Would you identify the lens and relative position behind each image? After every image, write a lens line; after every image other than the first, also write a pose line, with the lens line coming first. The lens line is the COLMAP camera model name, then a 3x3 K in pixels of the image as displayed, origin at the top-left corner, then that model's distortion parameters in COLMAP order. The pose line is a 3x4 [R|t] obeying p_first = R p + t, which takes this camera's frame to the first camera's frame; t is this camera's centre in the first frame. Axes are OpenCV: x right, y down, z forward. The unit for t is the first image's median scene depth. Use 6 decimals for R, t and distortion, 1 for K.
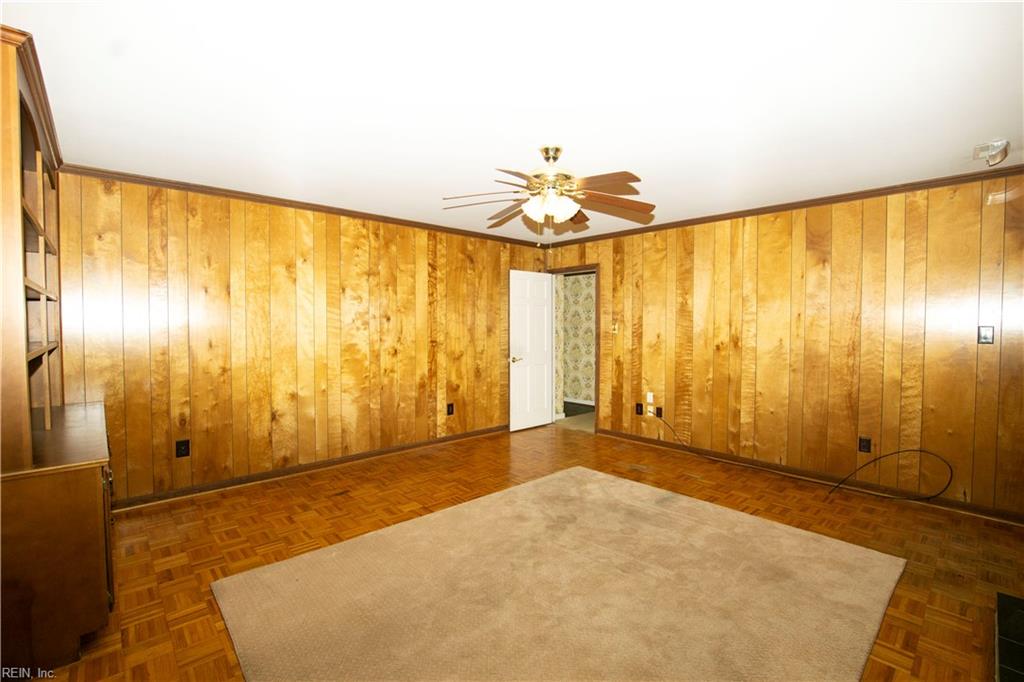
lens RADIAL K [[458.1, 0, 509.4], [0, 458.1, 341.1], [0, 0, 1]] dist [-0.038371, 0.007021]
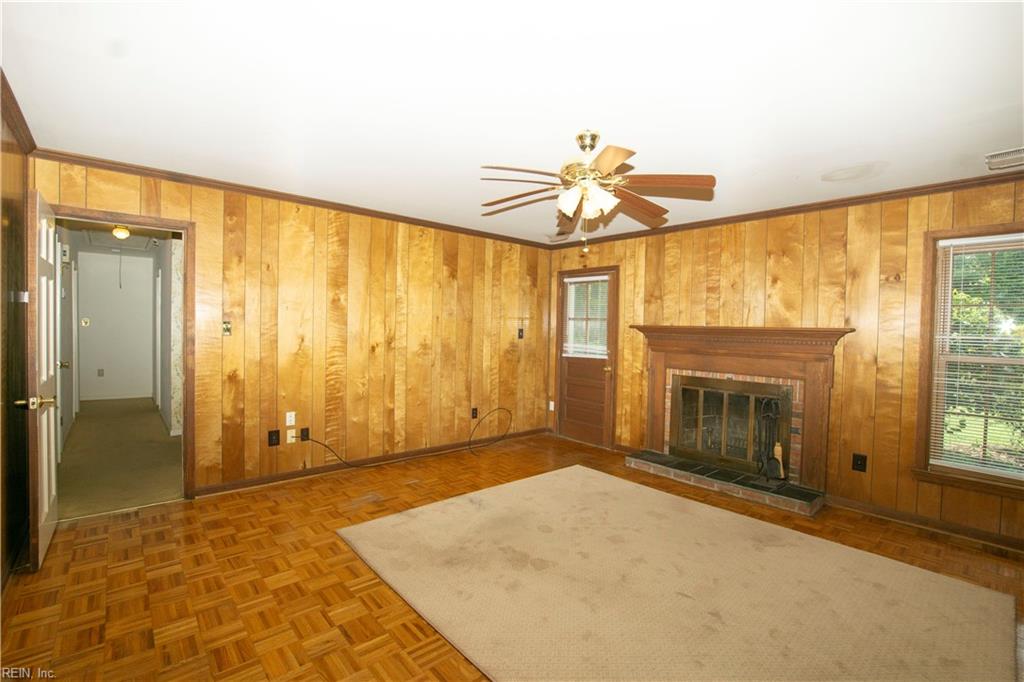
lens RADIAL K [[458.1, 0, 510.8], [0, 458.1, 341.4], [0, 0, 1]] dist [-0.038371, 0.007021]
pose [[0.016282, -0.032571, 0.999337, -0.513736], [0.014043, 0.999378, 0.032343, -0.029489], [-0.999769, 0.013507, 0.016729, 0.713573]]
